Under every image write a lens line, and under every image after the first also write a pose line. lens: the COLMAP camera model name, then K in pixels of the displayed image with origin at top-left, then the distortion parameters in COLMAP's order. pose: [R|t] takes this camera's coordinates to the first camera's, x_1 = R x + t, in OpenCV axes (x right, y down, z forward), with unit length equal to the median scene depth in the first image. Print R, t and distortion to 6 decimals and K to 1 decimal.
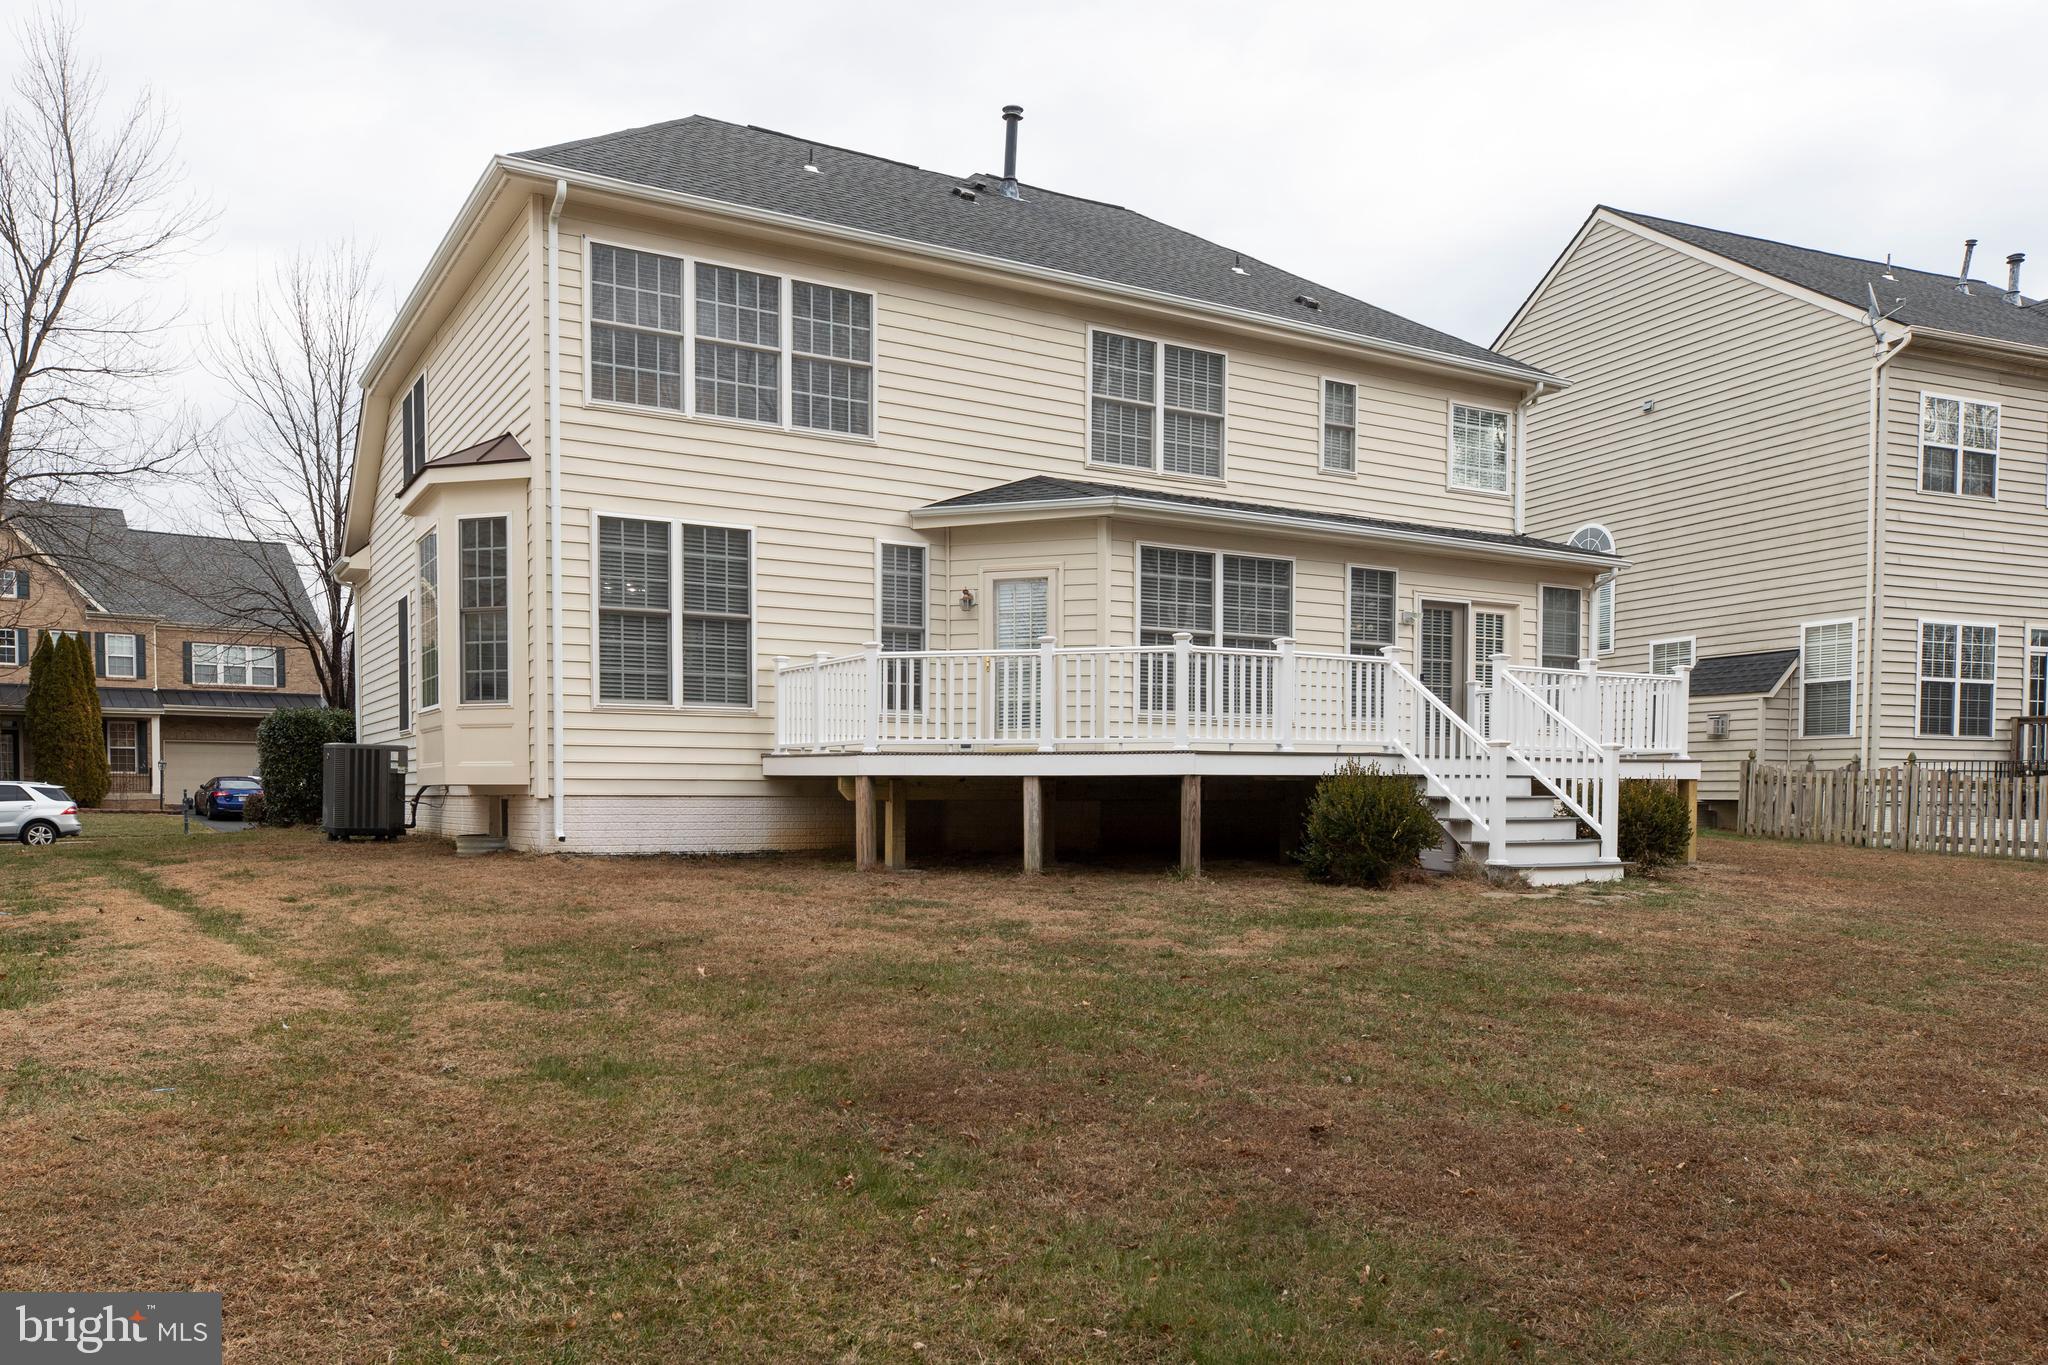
lens RADIAL K [[1461.5, 0, 888.3], [0, 1461.5, 841.0], [0, 0, 1]] dist [-0.004060, -0.000144]
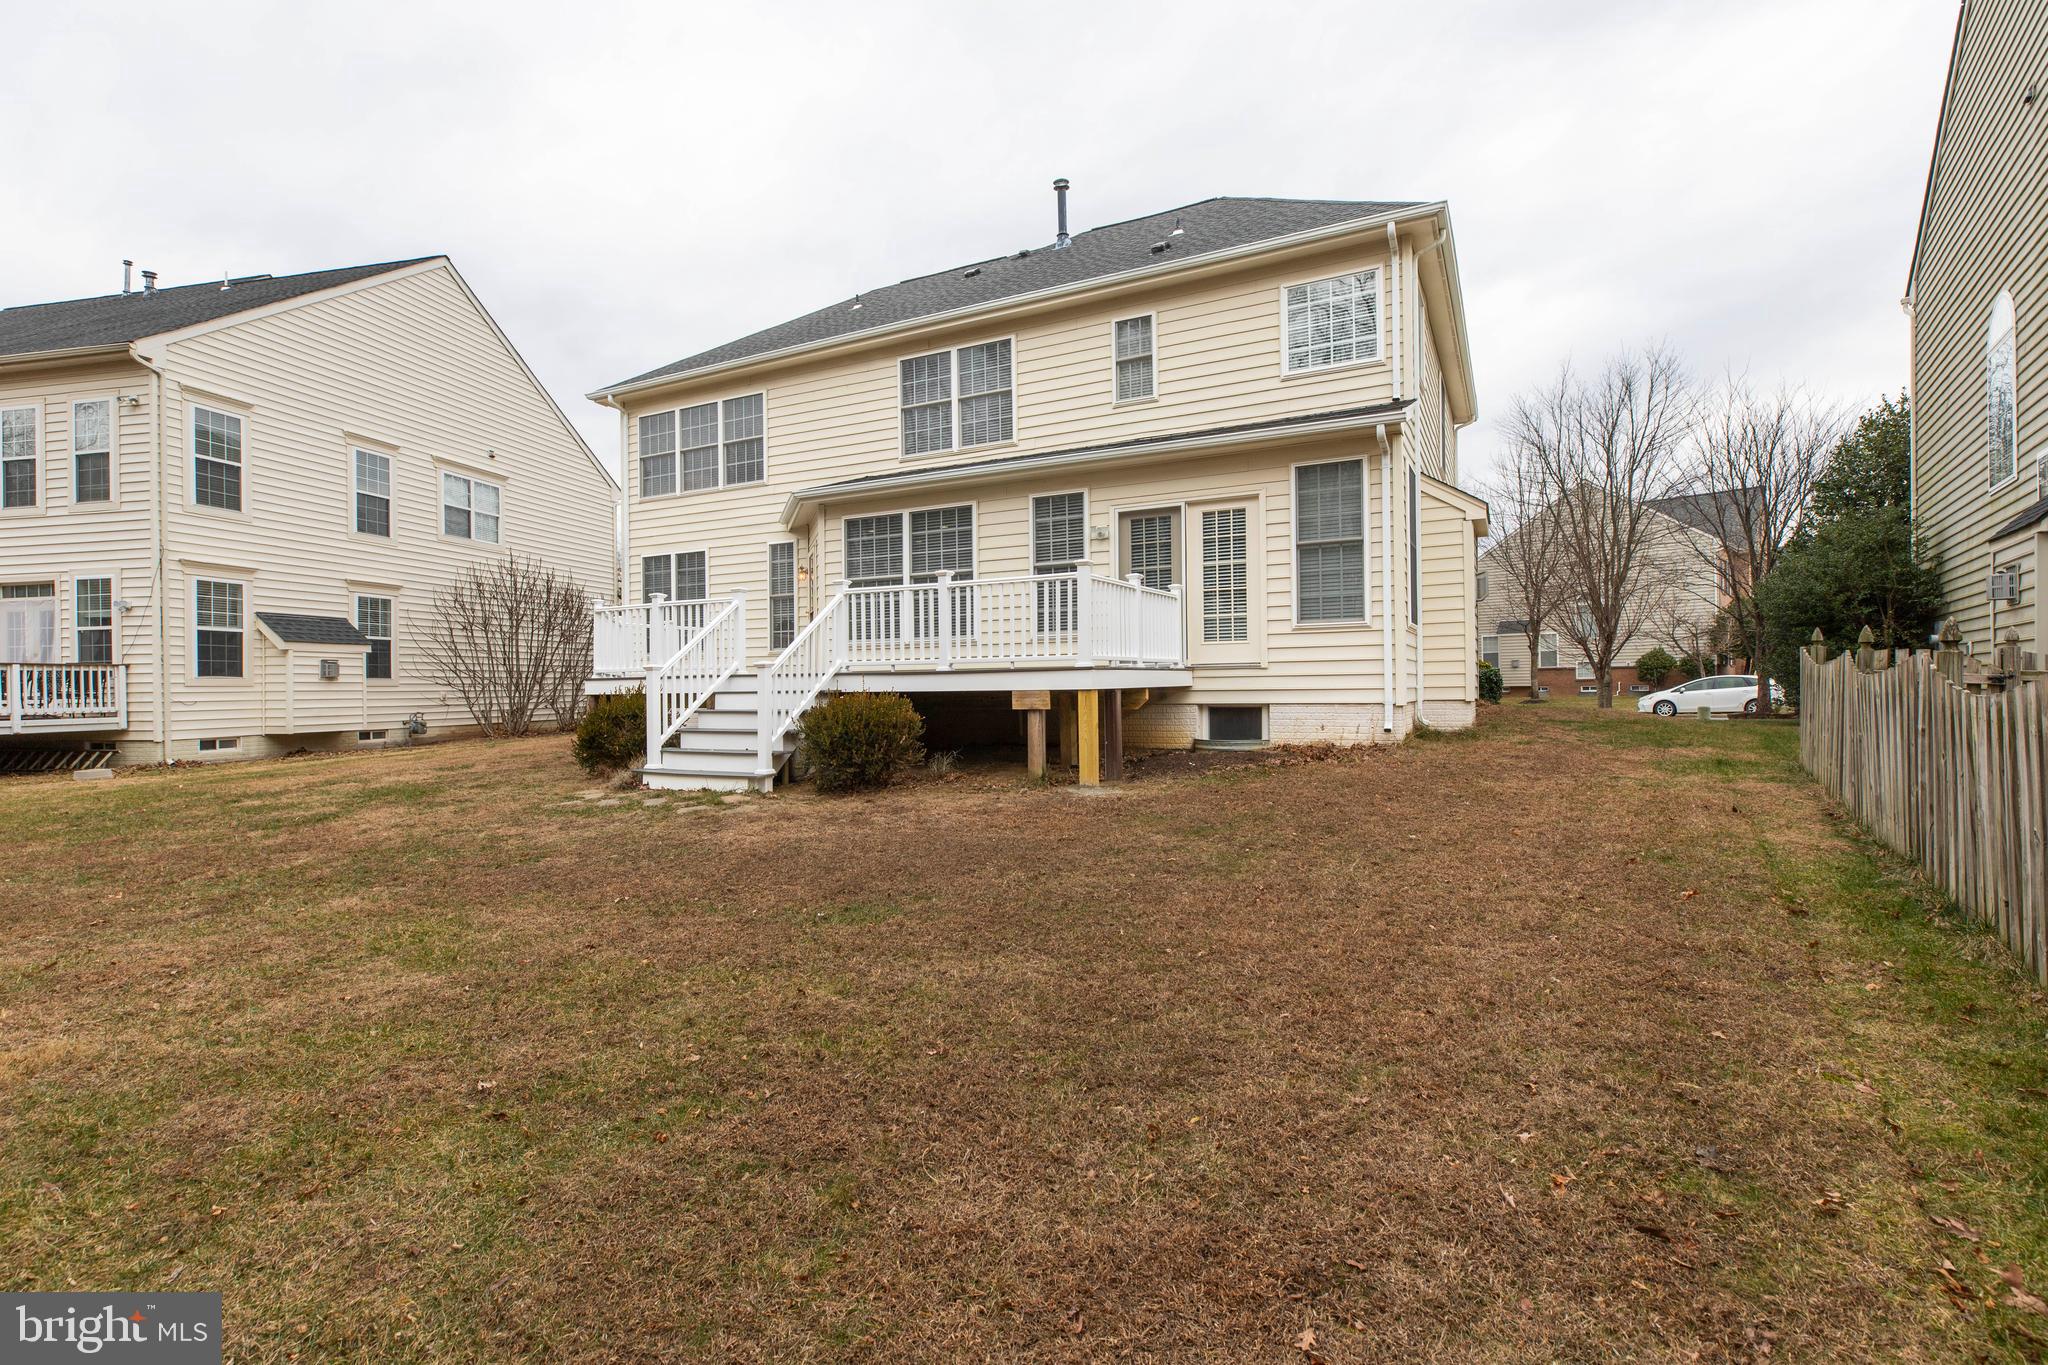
lens RADIAL K [[925.8, 0, 1006.1], [0, 925.8, 676.2], [0, 0, 1]] dist [0.001510, -0.000043]
pose [[0.562439, -0.018120, -0.826640, 0.882037], [-0.015979, 0.999335, -0.032778, -0.028862], [0.826684, 0.031645, 0.561776, 0.592429]]
